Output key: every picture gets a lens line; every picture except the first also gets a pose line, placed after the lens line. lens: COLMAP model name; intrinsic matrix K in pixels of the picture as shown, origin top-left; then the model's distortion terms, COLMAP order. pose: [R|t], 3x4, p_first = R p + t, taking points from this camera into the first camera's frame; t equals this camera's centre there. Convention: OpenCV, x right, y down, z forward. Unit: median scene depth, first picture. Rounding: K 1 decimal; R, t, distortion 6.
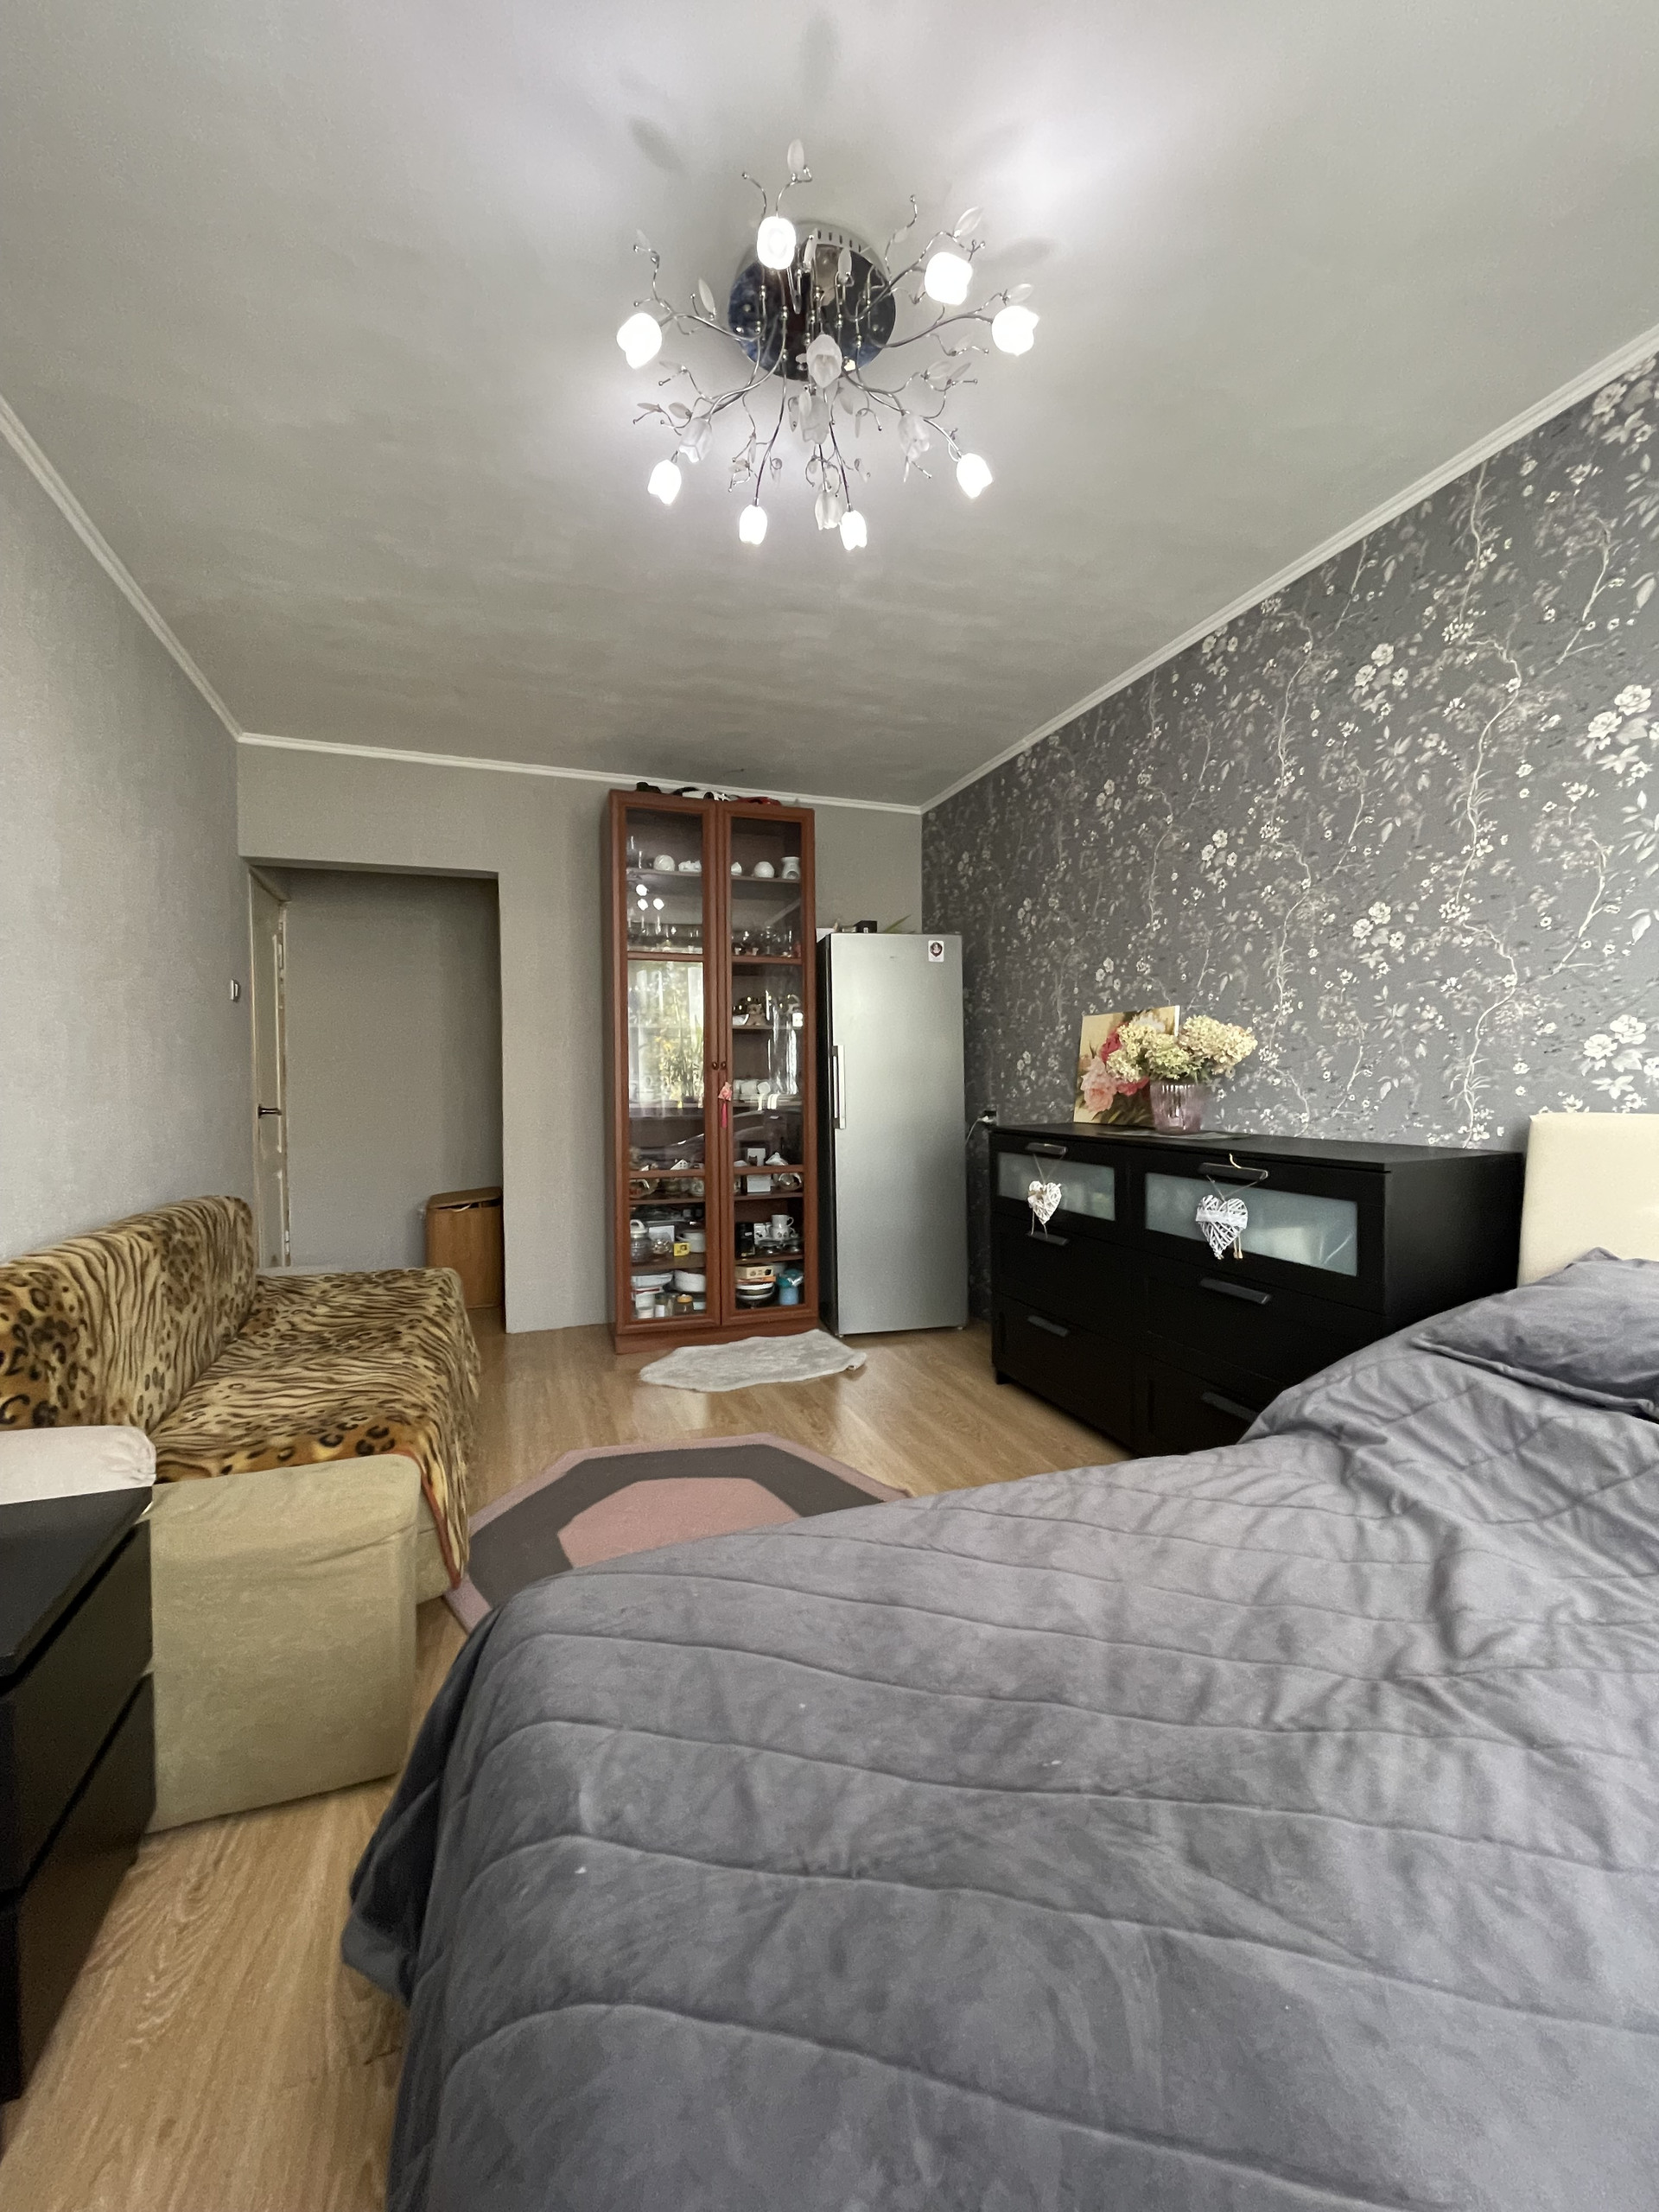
lens RADIAL K [[898.4, 0, 833.7], [0, 898.4, 1095.4], [0, 0, 1]] dist [-0.004106, 0.000771]
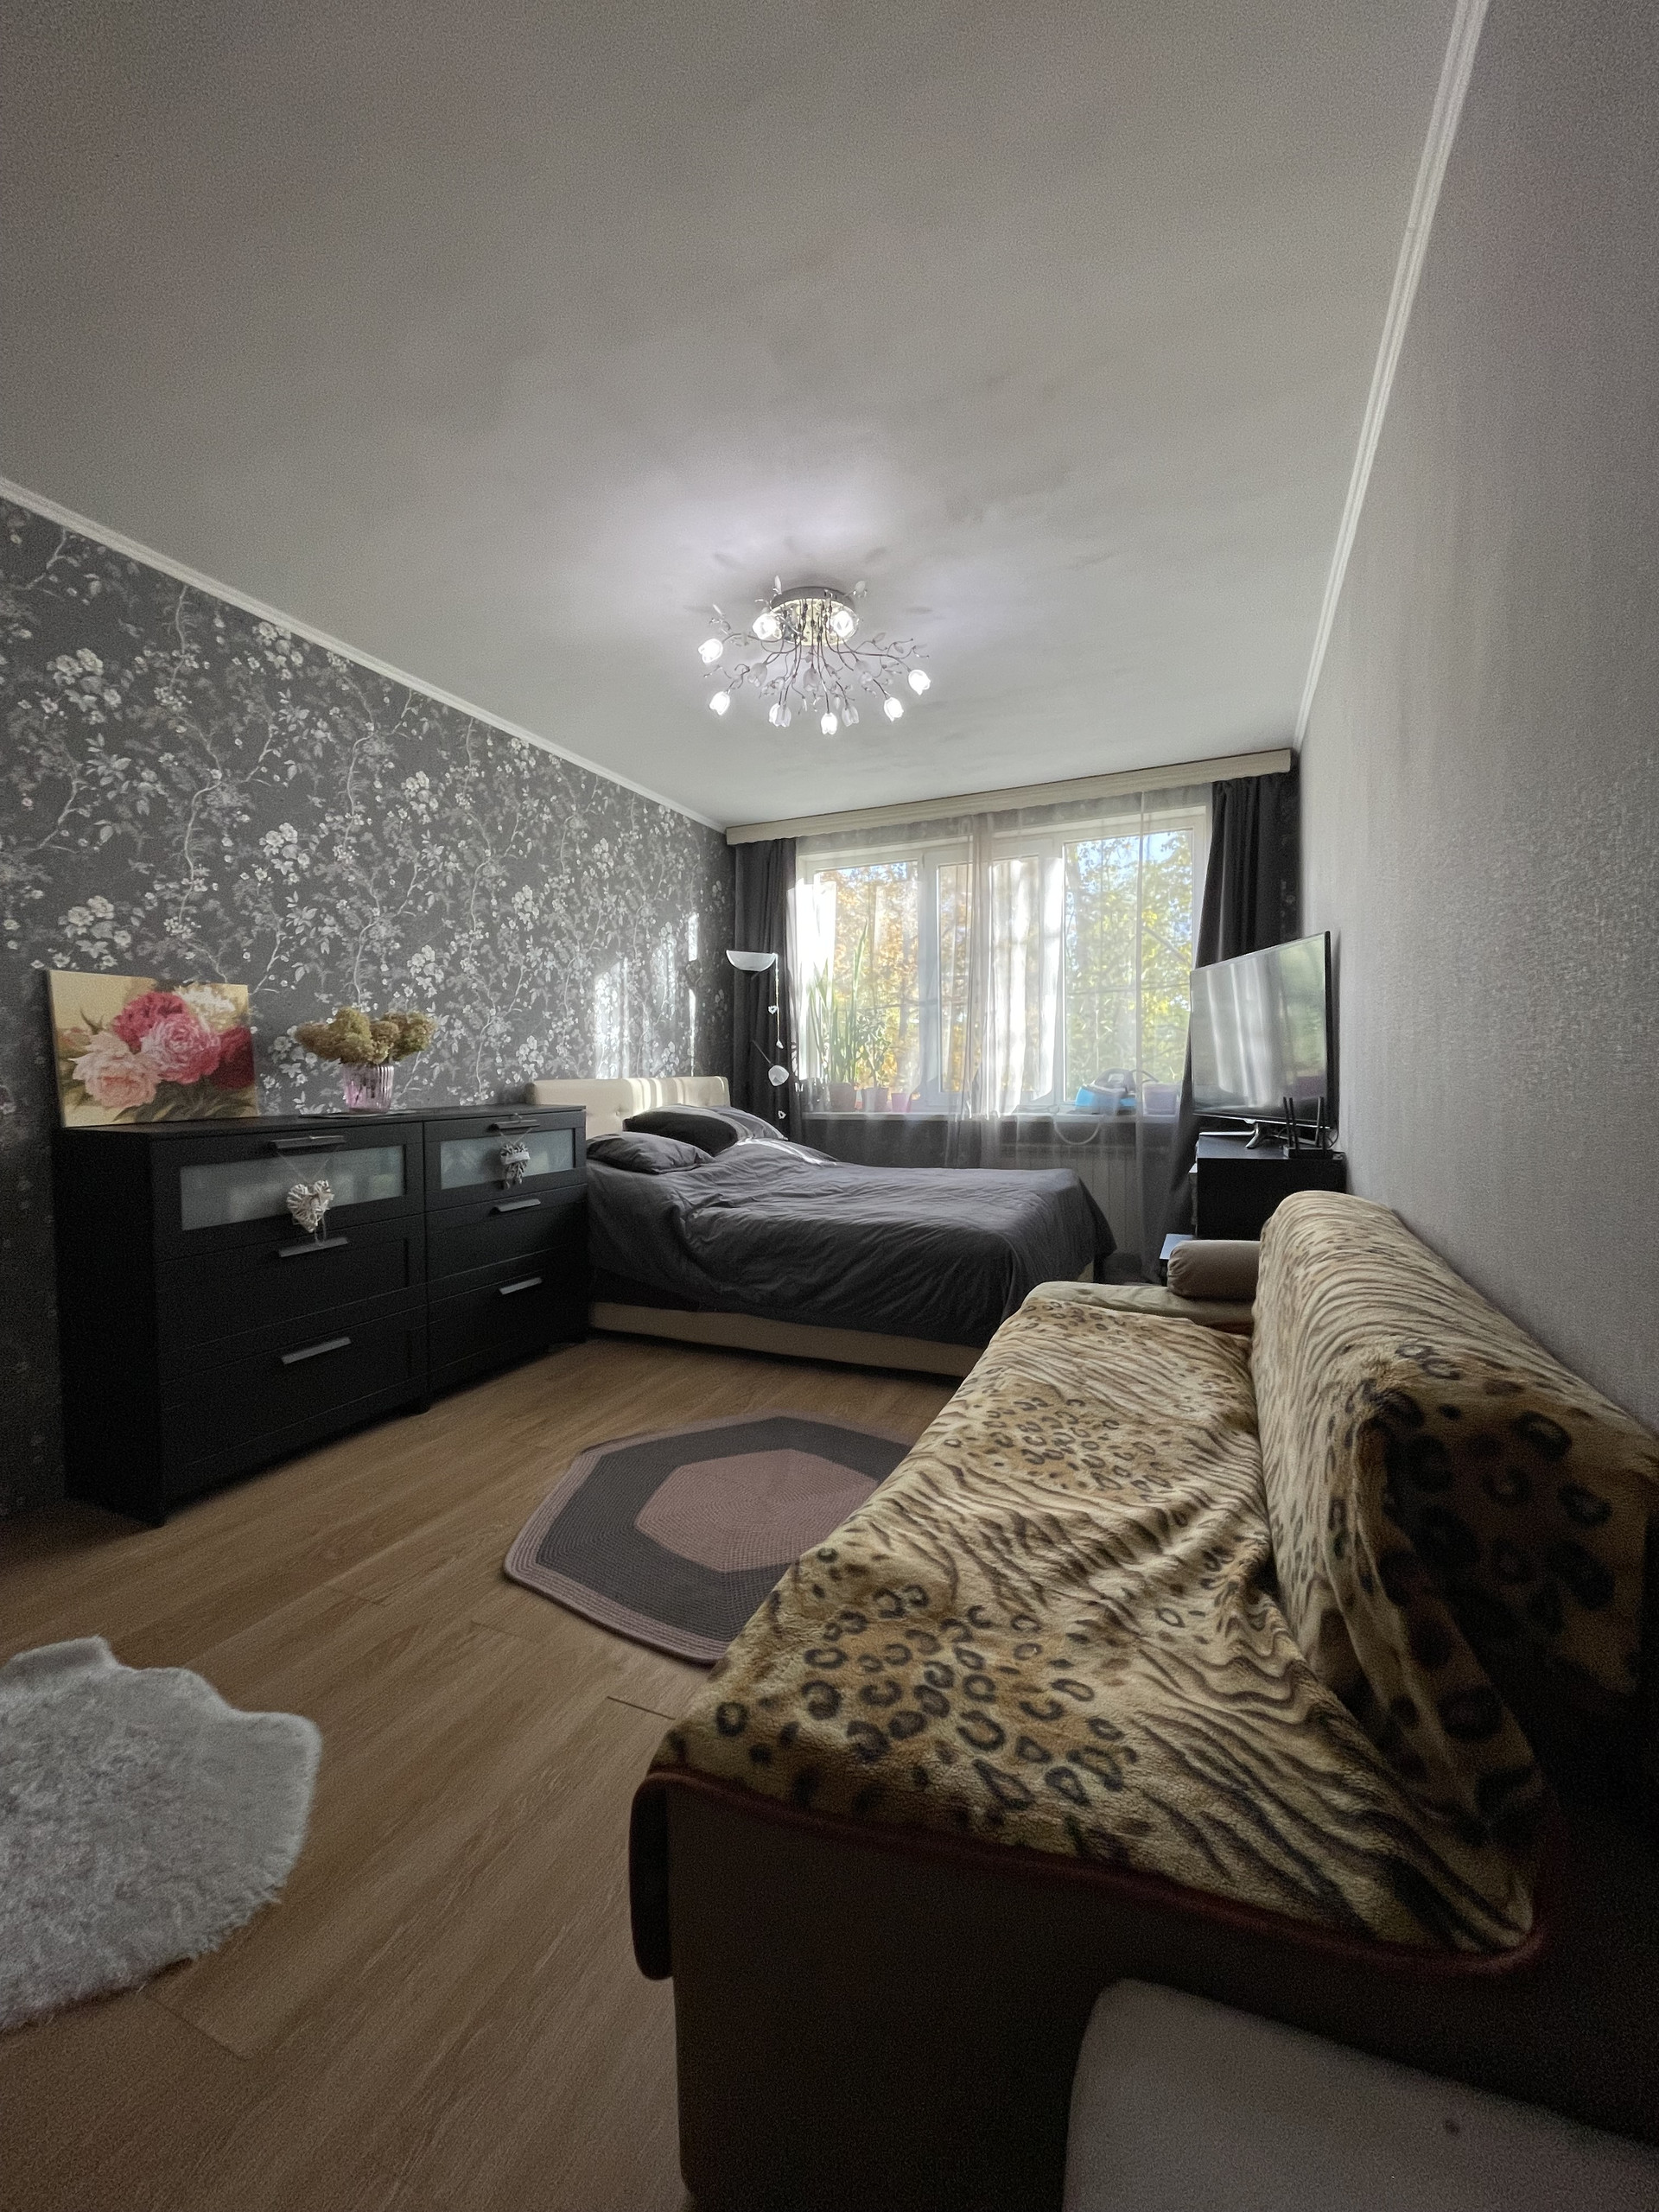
lens RADIAL K [[898.4, 0, 828.1], [0, 898.4, 1116.7], [0, 0, 1]] dist [-0.004106, 0.000771]
pose [[-0.713875, -0.000654, 0.700273, -0.700868], [0.047526, 0.997649, 0.049381, 0.018279], [-0.698659, 0.068533, -0.712165, 1.258680]]
